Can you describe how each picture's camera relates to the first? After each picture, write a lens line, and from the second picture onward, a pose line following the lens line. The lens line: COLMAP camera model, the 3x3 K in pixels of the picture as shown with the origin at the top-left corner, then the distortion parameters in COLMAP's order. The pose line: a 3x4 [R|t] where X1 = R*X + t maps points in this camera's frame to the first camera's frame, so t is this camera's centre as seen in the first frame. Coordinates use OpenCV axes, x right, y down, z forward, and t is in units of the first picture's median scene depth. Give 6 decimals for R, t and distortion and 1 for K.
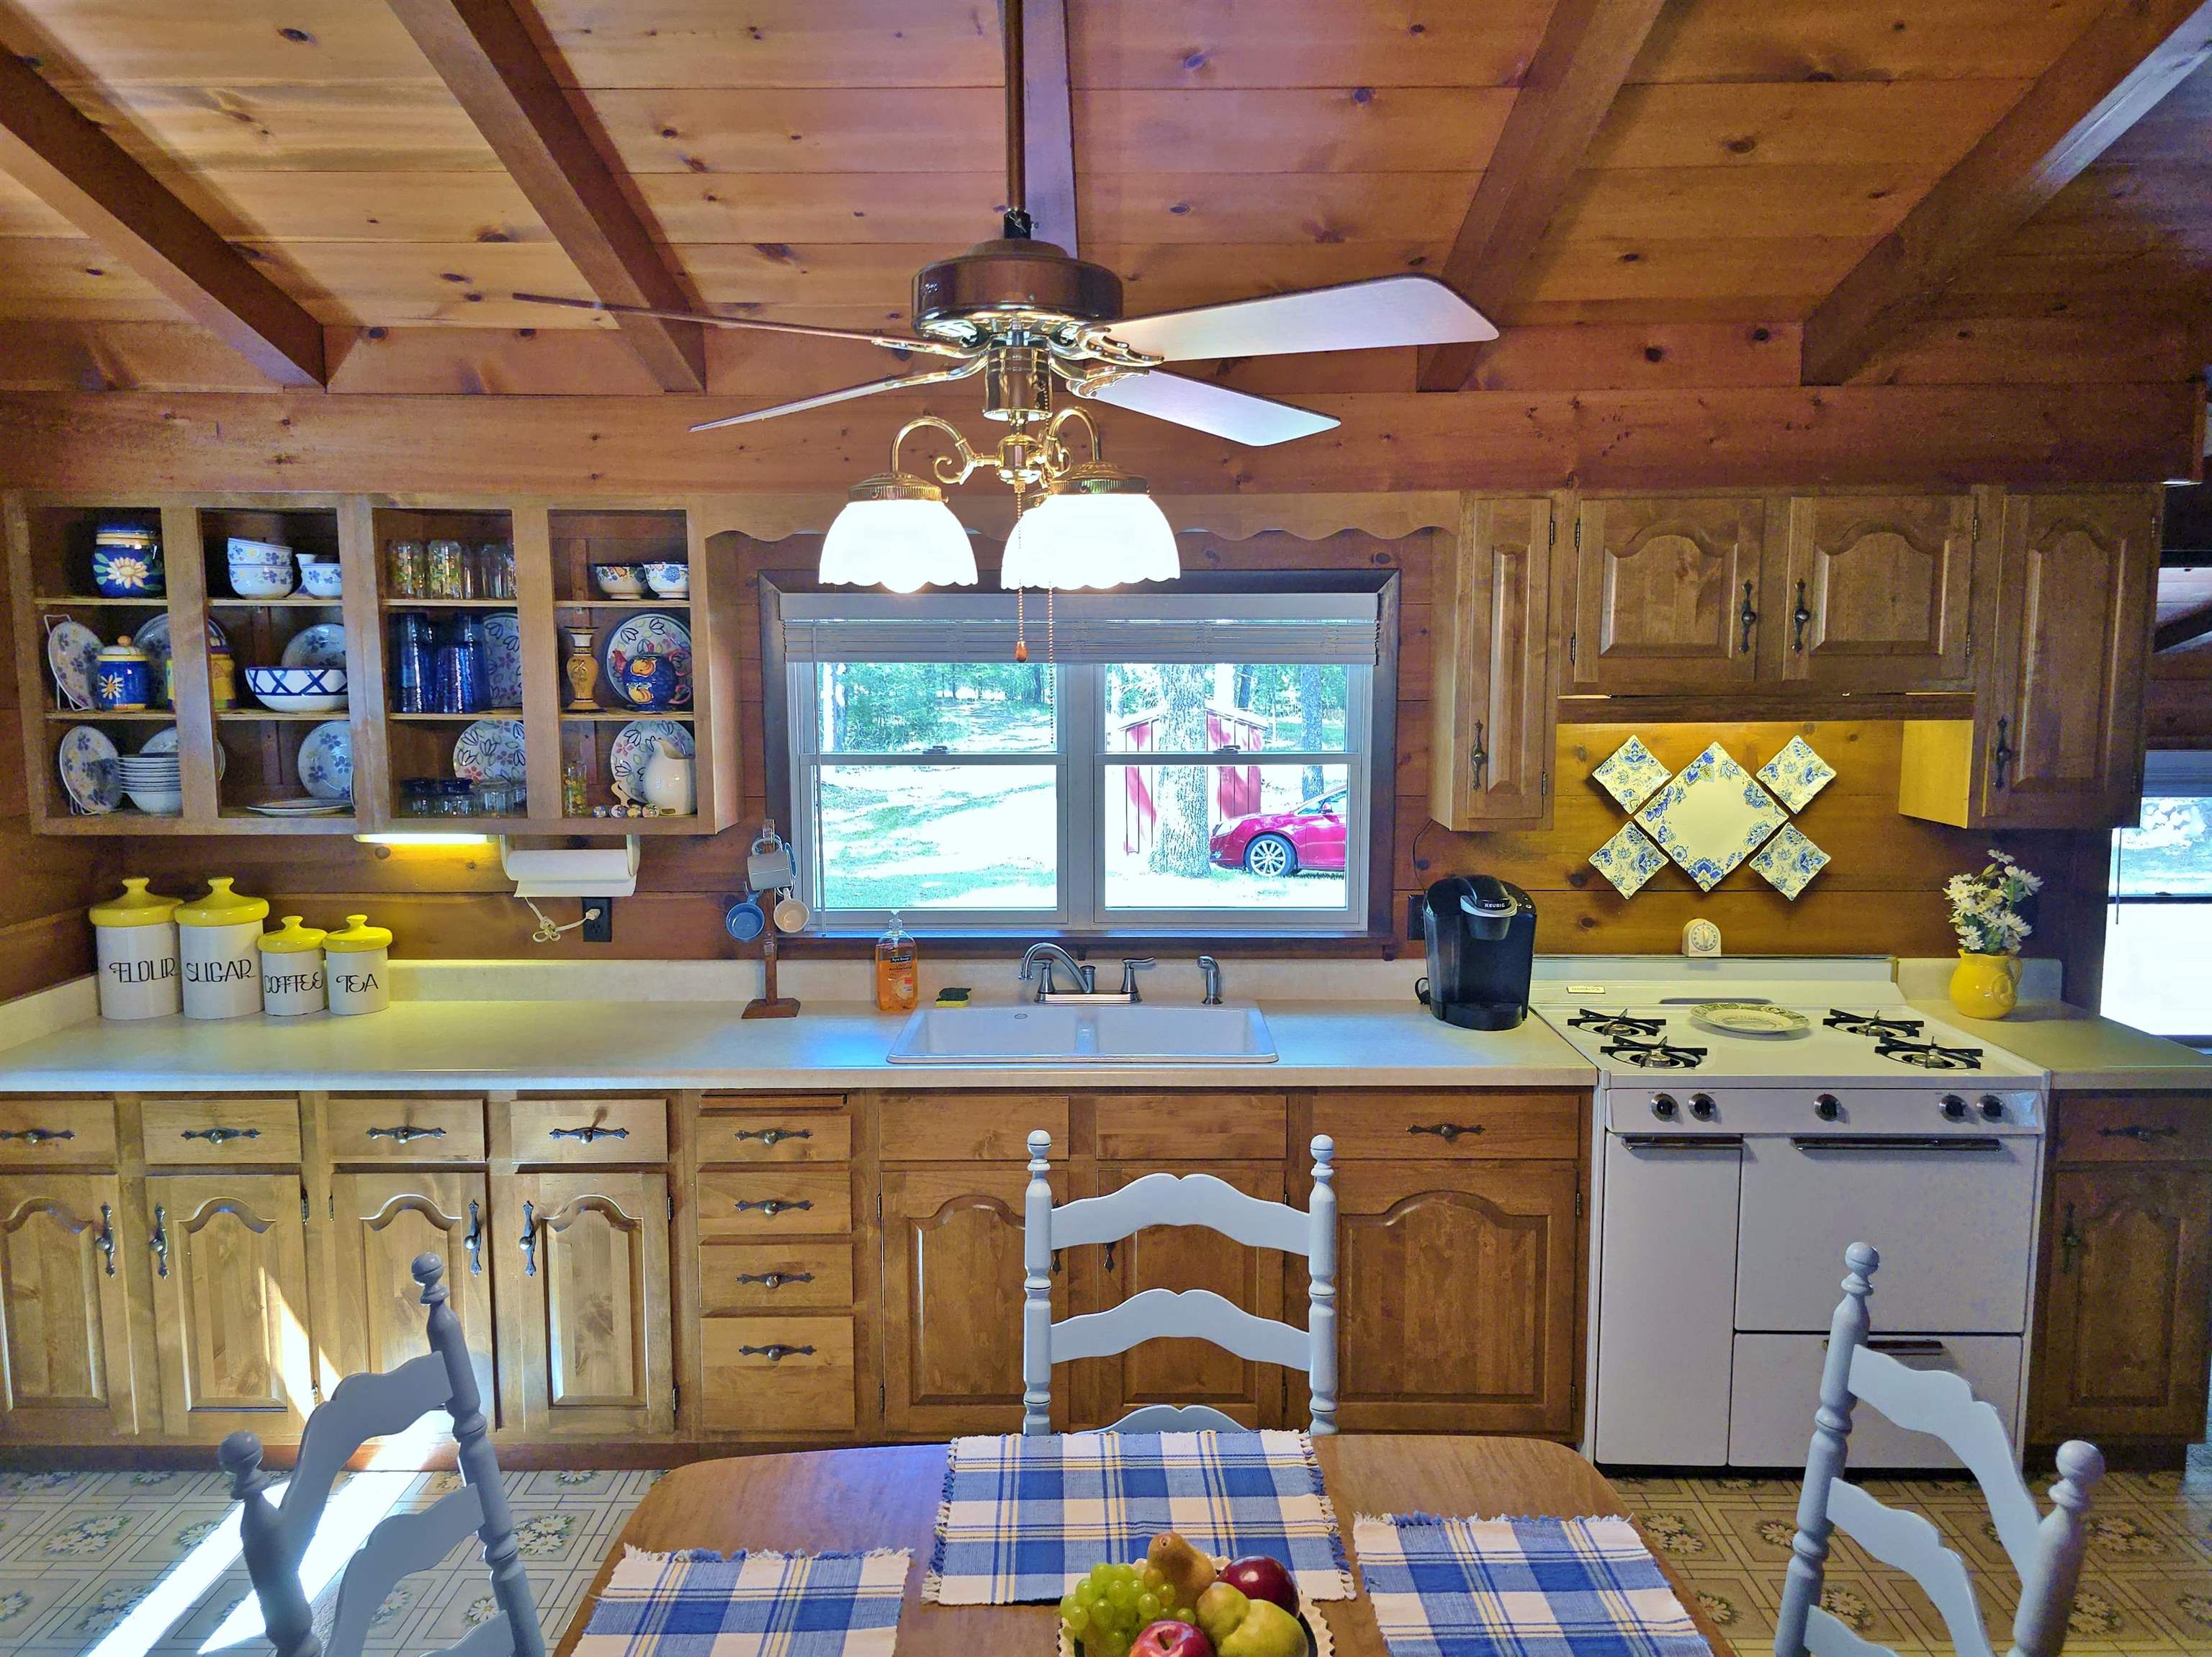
lens RADIAL K [[1494.0, 0, 1106.0], [0, 1494.0, 828.5], [0, 0, 1]] dist [0.030281, -0.004189]
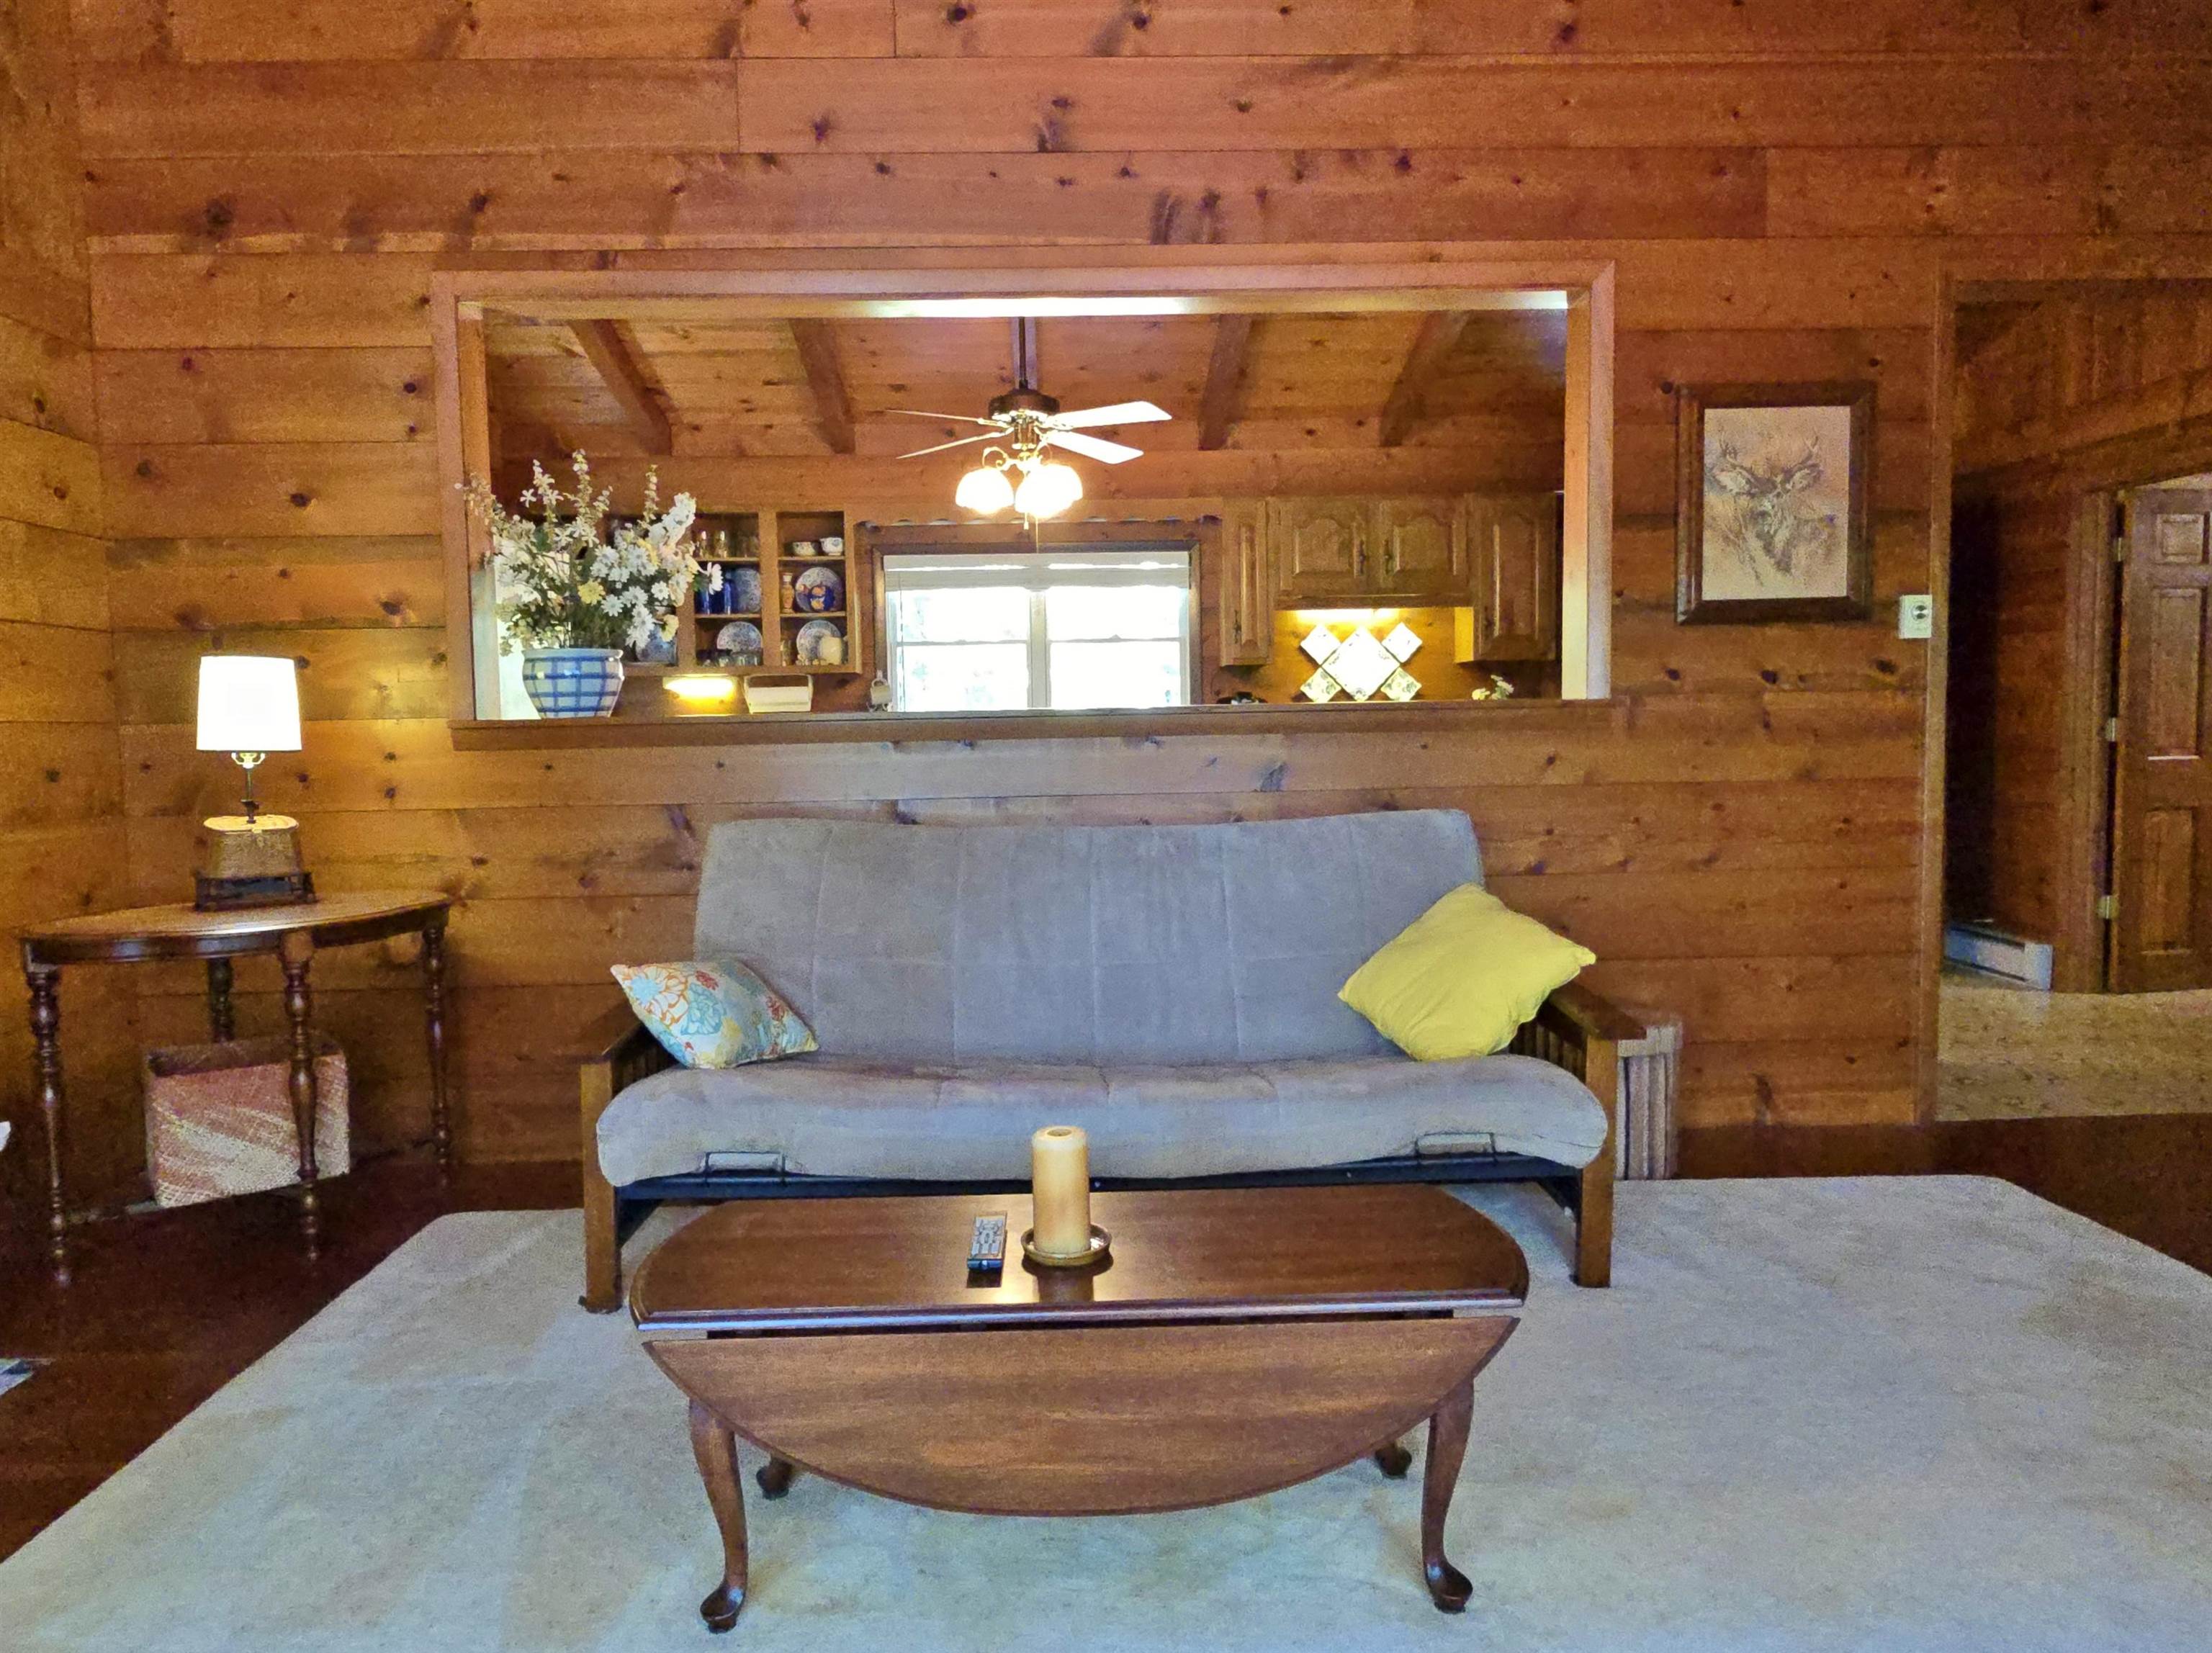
lens RADIAL K [[1391.7, 0, 1106.0], [0, 1391.7, 826.5], [0, 0, 1]] dist [0.000321, 0.000291]
pose [[0.998857, -0.019108, 0.043803, -0.016117], [0.021092, 0.998751, -0.045293, 0.305748], [-0.042883, 0.046165, 0.998013, -0.871027]]
